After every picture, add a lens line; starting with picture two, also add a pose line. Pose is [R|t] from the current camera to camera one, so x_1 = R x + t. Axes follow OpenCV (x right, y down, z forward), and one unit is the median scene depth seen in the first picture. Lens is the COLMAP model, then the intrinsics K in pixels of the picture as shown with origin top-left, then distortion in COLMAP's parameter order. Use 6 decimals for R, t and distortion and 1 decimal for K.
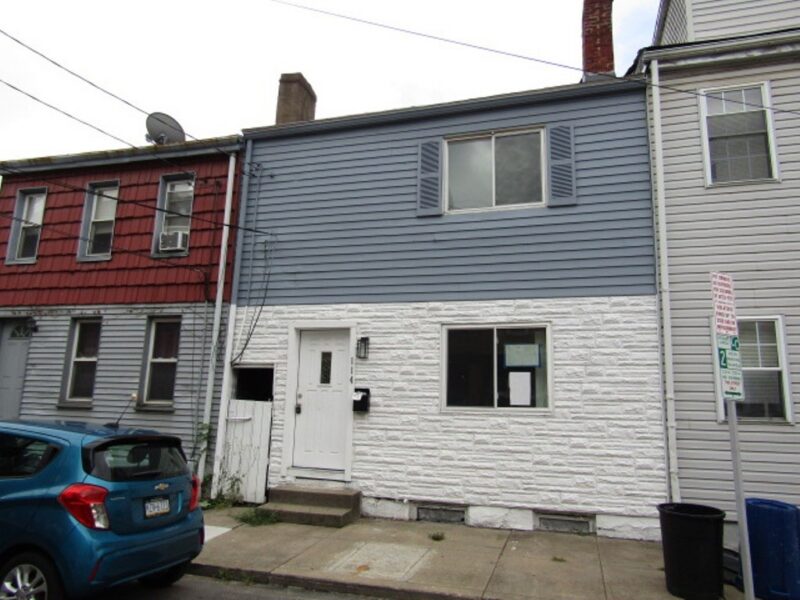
lens RADIAL K [[602.9, 0, 400.0], [0, 602.9, 300.0], [0, 0, 1]] dist [-0.031712, 0.006491]
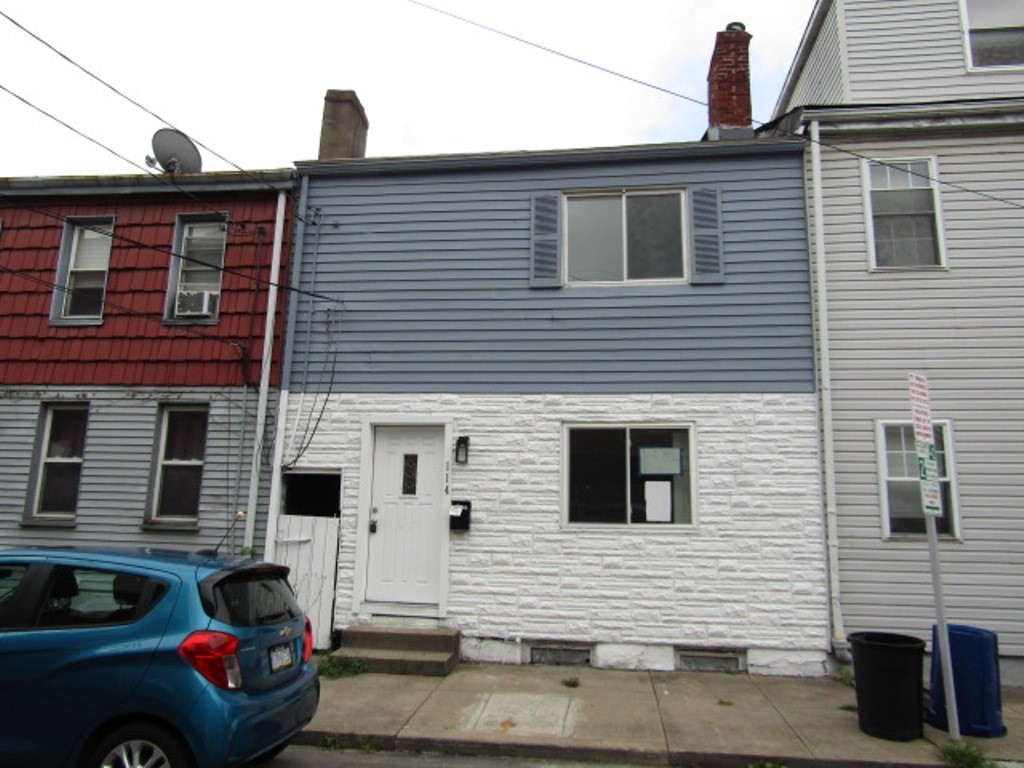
lens RADIAL K [[771.7, 0, 512.0], [0, 771.7, 384.0], [0, 0, 1]] dist [-0.031712, 0.006491]
pose [[0.984261, 0.026232, 0.174763, -0.183401], [-0.026352, 0.999651, -0.001632, -0.007676], [-0.174745, -0.002999, 0.984609, -0.014508]]
